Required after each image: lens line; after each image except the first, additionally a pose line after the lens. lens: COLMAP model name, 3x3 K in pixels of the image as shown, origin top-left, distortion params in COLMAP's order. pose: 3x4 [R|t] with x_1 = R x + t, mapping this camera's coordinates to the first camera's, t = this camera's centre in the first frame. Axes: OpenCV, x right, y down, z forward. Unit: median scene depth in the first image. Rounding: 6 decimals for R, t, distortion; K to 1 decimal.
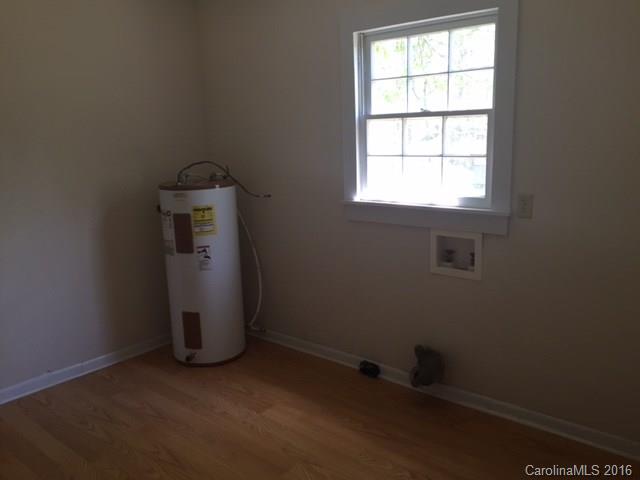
lens RADIAL K [[565.5, 0, 318.5], [0, 565.5, 241.8], [0, 0, 1]] dist [0.063267, -0.003739]
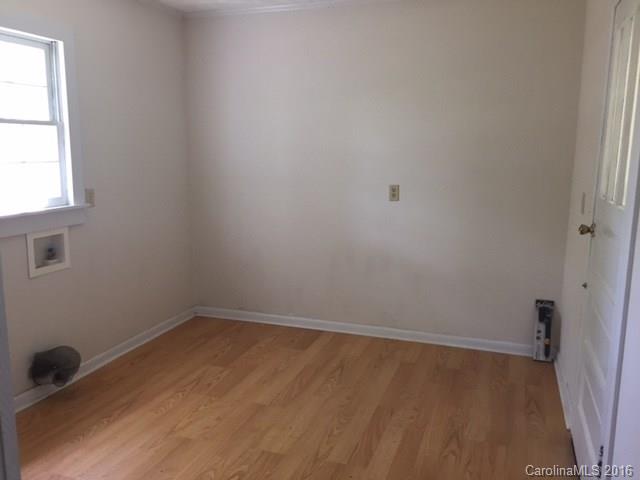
lens RADIAL K [[565.5, 0, 319.5], [0, 565.5, 240.2], [0, 0, 1]] dist [0.063267, -0.003739]
pose [[-0.363174, -0.123388, 0.923515, -0.986382], [0.208267, 0.955362, 0.209544, -0.124436], [-0.908146, 0.268438, -0.321265, 0.895907]]
